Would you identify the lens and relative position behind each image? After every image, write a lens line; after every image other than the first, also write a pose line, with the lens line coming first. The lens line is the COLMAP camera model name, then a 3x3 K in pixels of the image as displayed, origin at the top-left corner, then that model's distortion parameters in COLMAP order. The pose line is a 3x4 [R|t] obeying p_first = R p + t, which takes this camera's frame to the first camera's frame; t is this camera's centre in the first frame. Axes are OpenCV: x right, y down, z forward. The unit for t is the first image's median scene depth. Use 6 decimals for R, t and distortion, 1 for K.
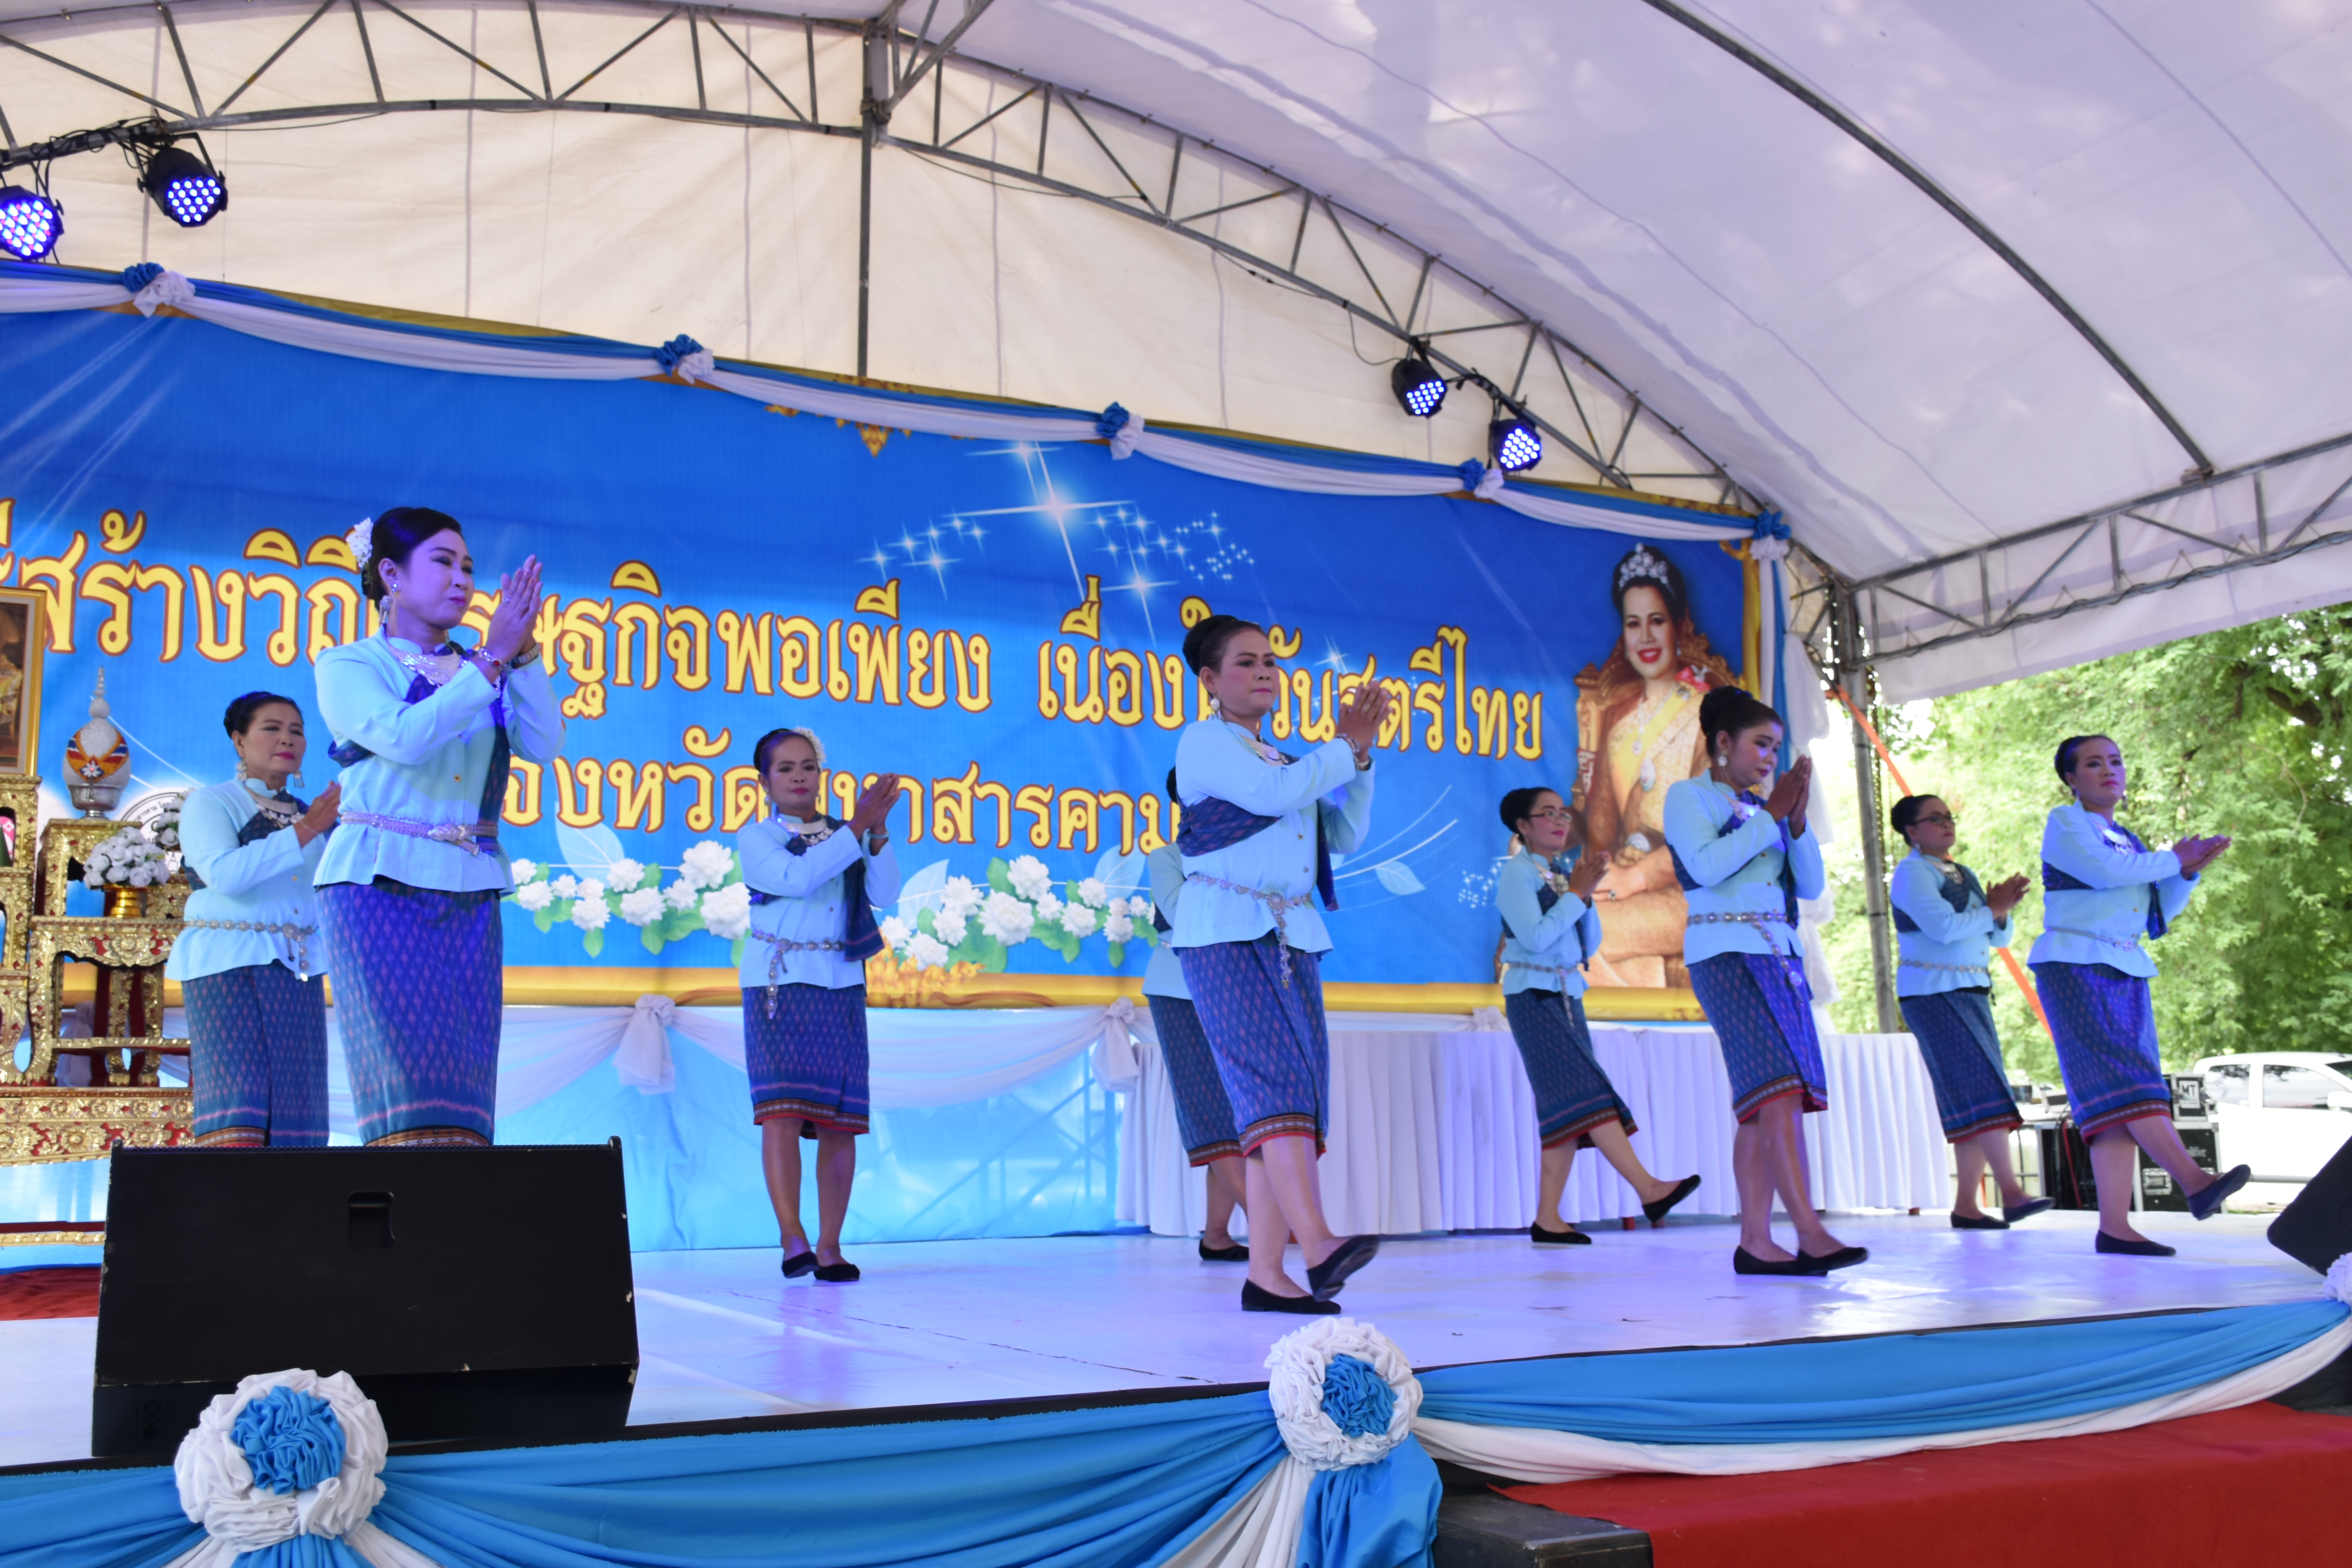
lens RADIAL K [[2287.3, 0, 1176.0], [0, 2287.3, 784.0], [0, 0, 1]] dist [-0.012931, 0.005326]
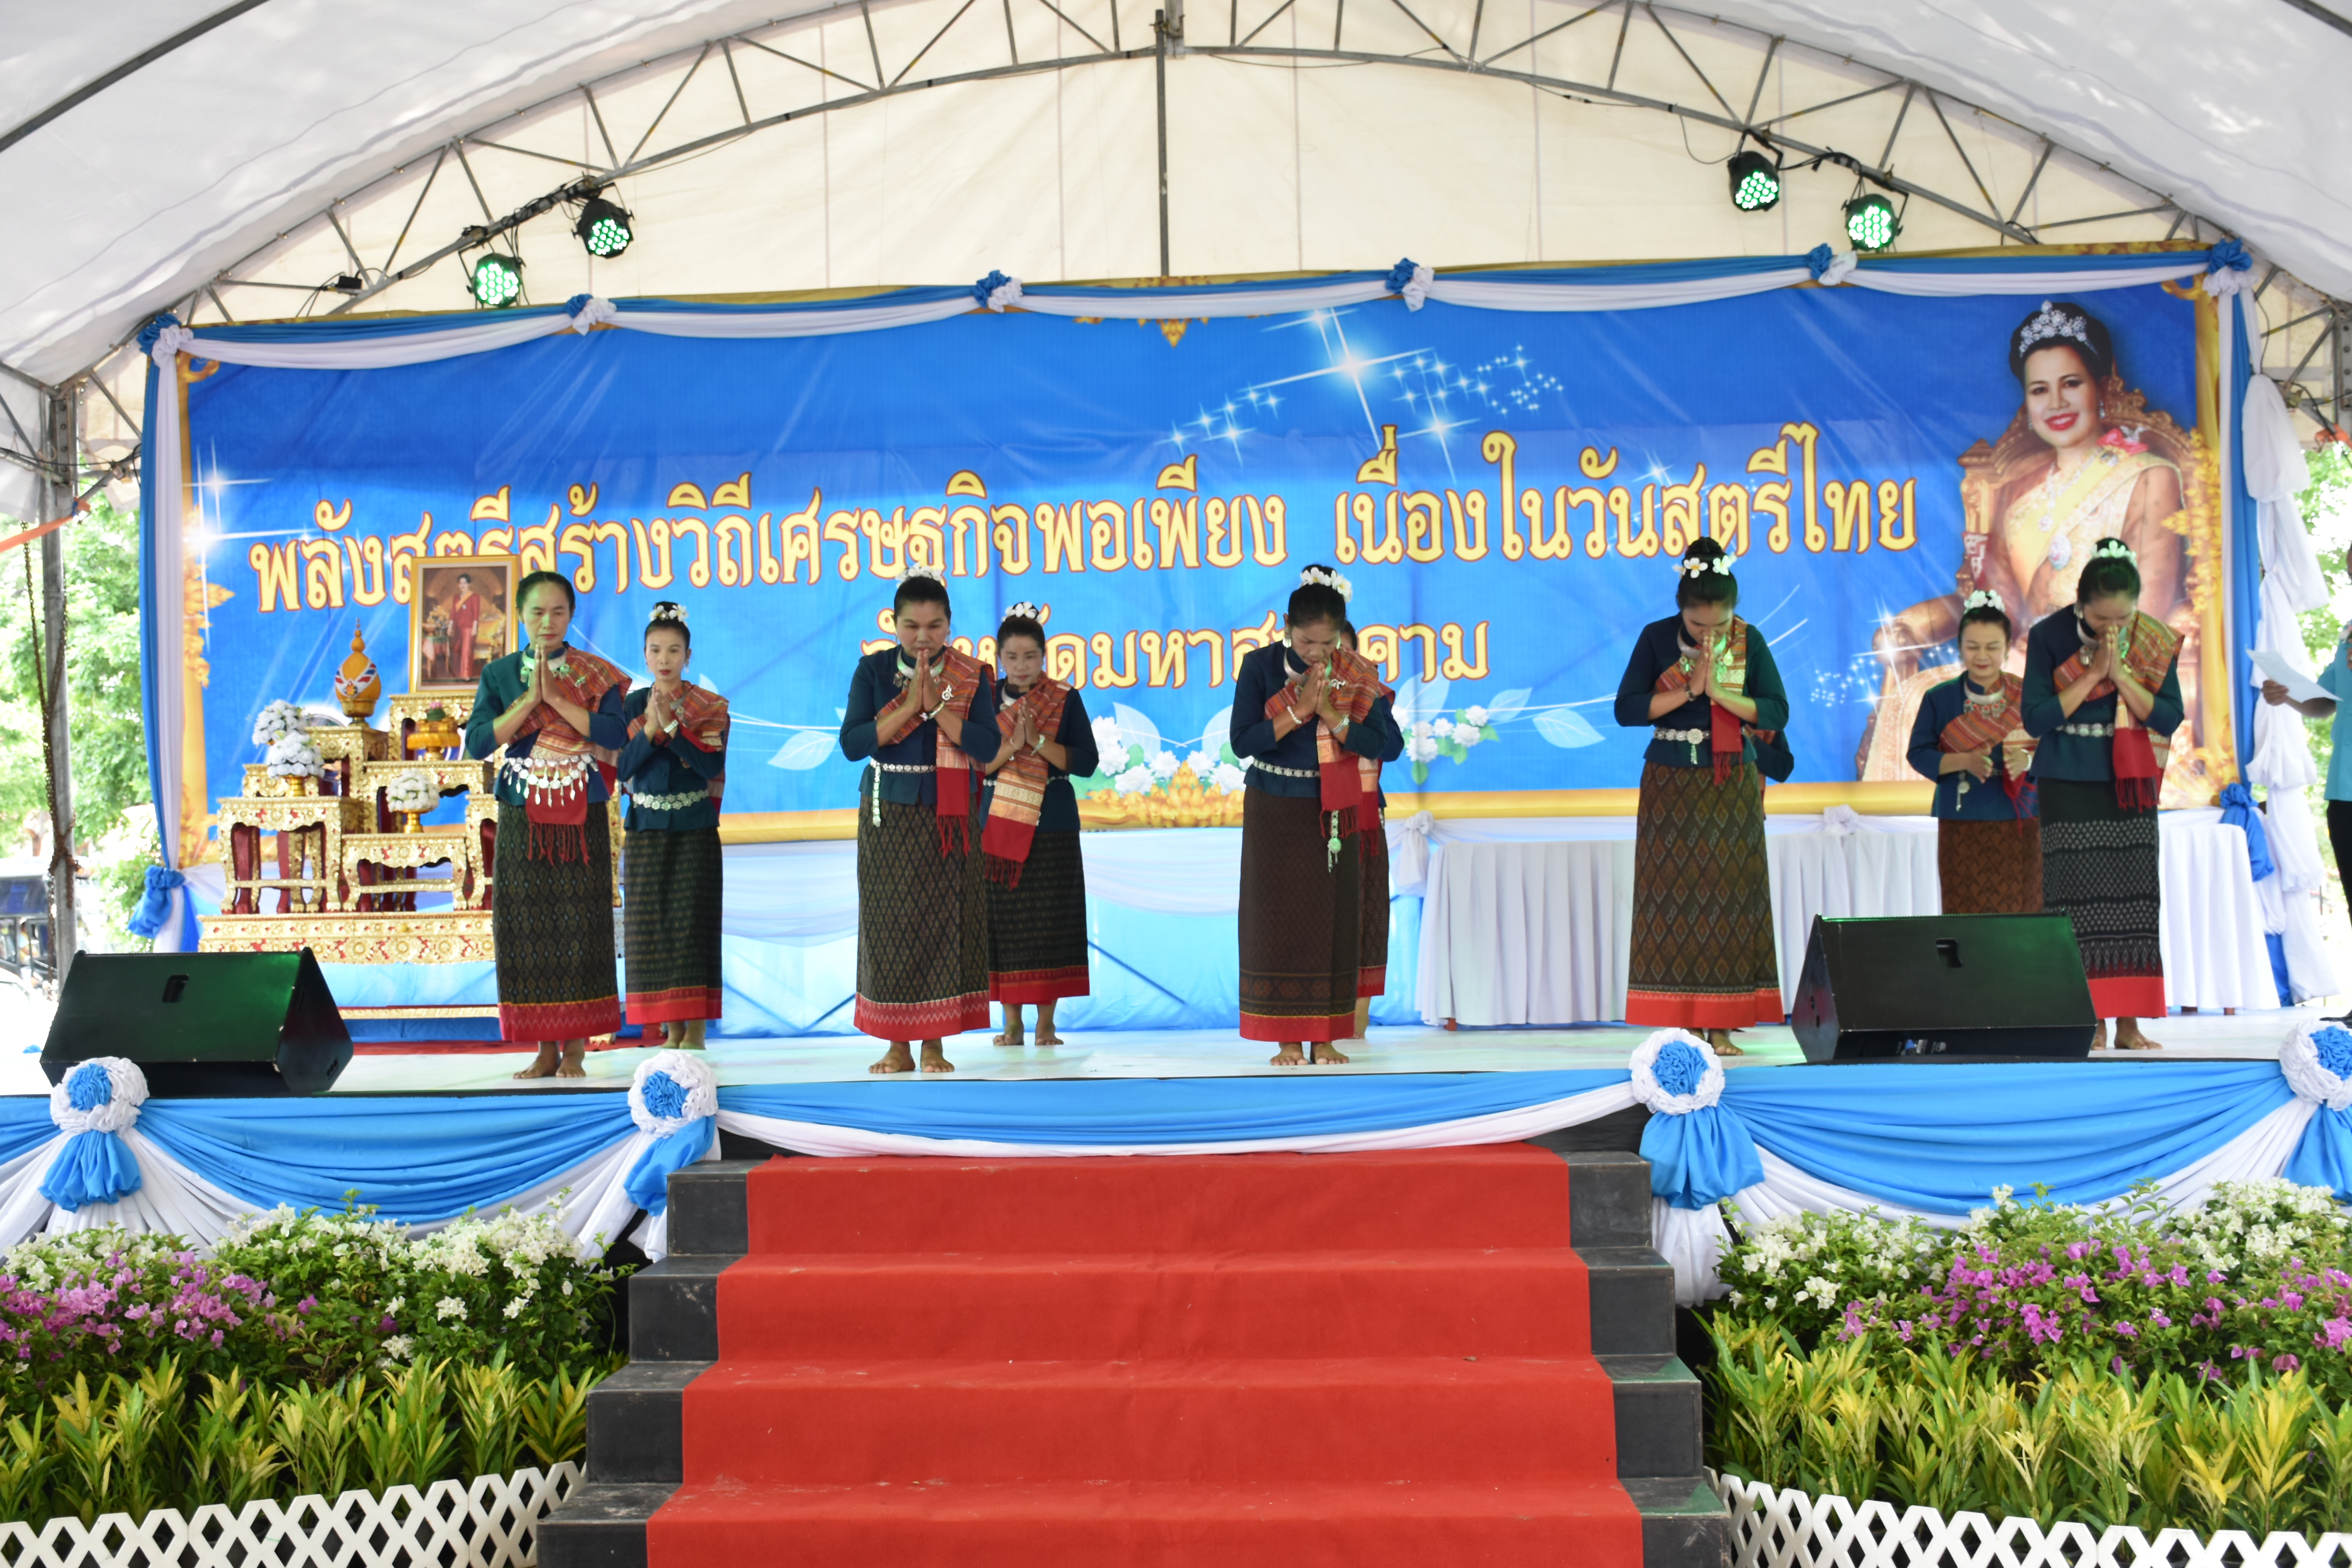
lens RADIAL K [[2851.6, 0, 1179.5], [0, 2851.6, 805.3], [0, 0, 1]] dist [0.011039, -0.037985]
pose [[0.852222, -0.029325, -0.522358, 0.582254], [0.086095, 0.992677, 0.084735, -0.035470], [0.516048, -0.117186, 0.848506, -0.220953]]
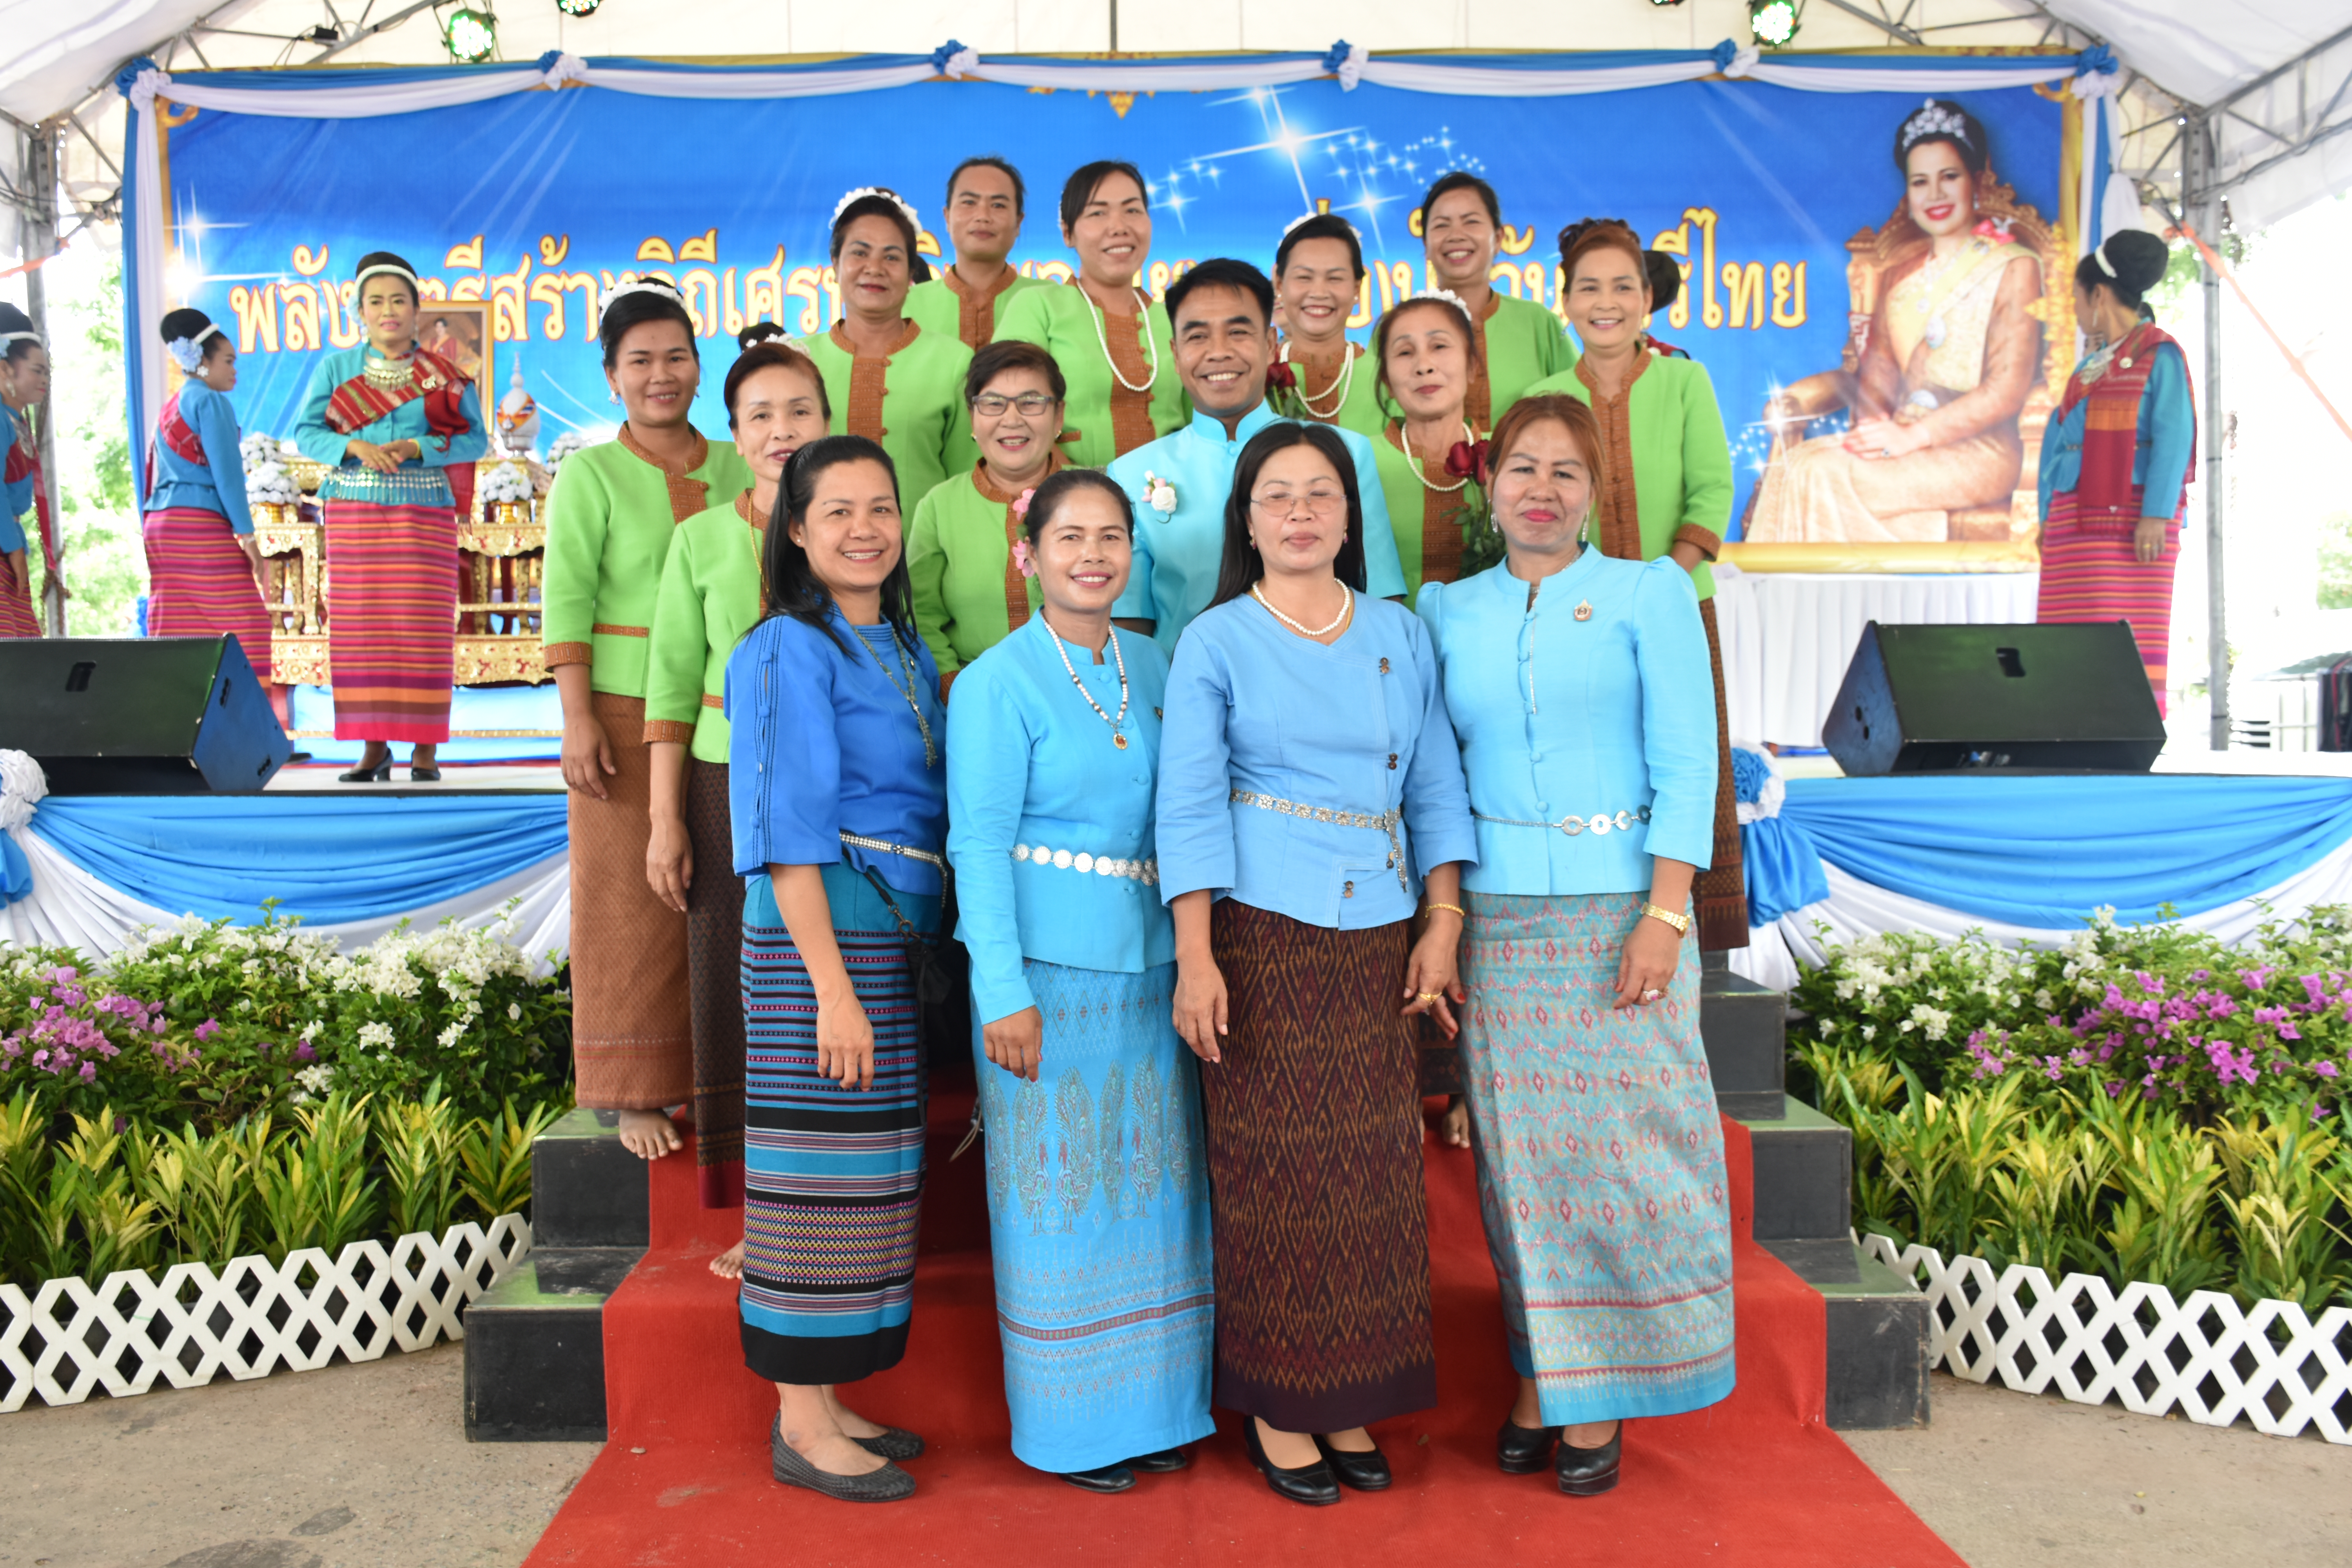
lens RADIAL K [[2154.1, 0, 1179.5], [0, 2154.1, 777.2], [0, 0, 1]] dist [-0.009259, 0.008711]
pose [[0.885109, 0.017262, -0.465064, 0.412559], [0.064845, 0.984989, 0.159973, 0.018389], [0.460844, -0.171751, 0.870703, -0.032209]]
